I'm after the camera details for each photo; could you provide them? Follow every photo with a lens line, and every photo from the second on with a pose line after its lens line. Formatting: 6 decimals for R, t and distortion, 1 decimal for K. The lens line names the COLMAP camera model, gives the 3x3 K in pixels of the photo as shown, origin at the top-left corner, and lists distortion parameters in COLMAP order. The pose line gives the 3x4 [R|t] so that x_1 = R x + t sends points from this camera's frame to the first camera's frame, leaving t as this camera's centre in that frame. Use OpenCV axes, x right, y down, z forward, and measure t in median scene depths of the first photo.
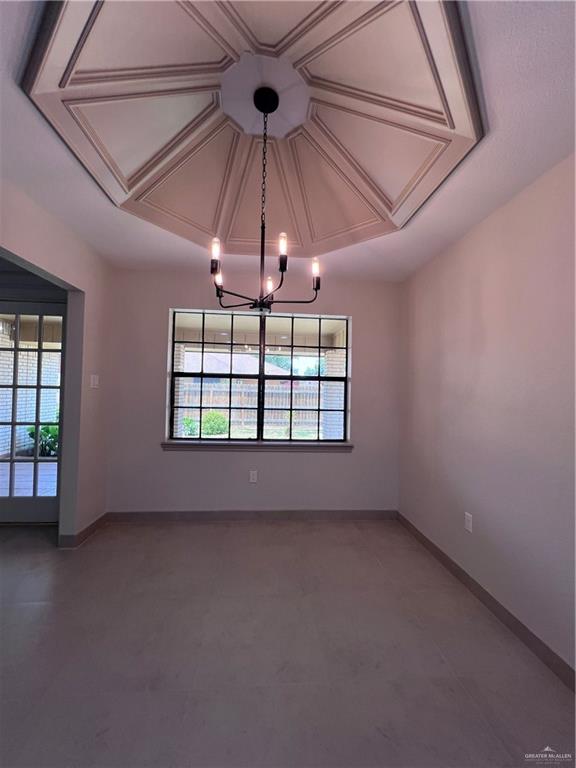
lens RADIAL K [[307.8, 0, 289.1], [0, 307.8, 383.3], [0, 0, 1]] dist [-0.001360, 0.000704]
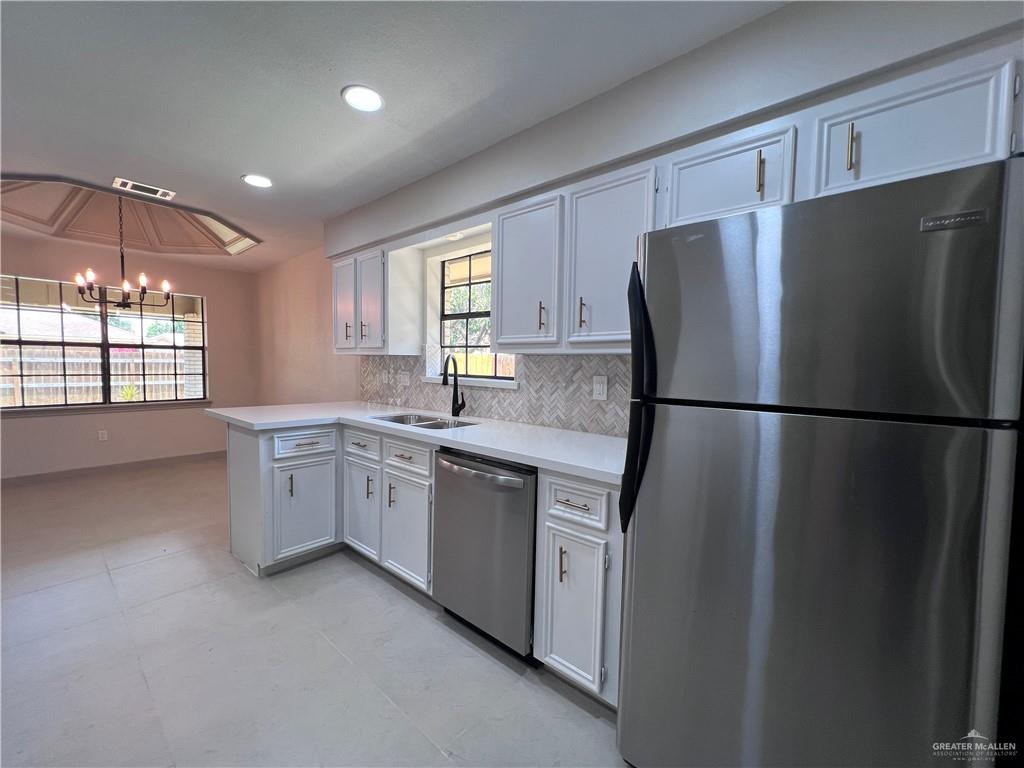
lens RADIAL K [[410.4, 0, 513.2], [0, 410.4, 384.8], [0, 0, 1]] dist [-0.001360, 0.000704]
pose [[0.713867, -0.051783, 0.698364, -0.079539], [-0.009730, 0.996433, 0.083831, -0.016664], [-0.700214, -0.066639, 0.710816, -1.028079]]
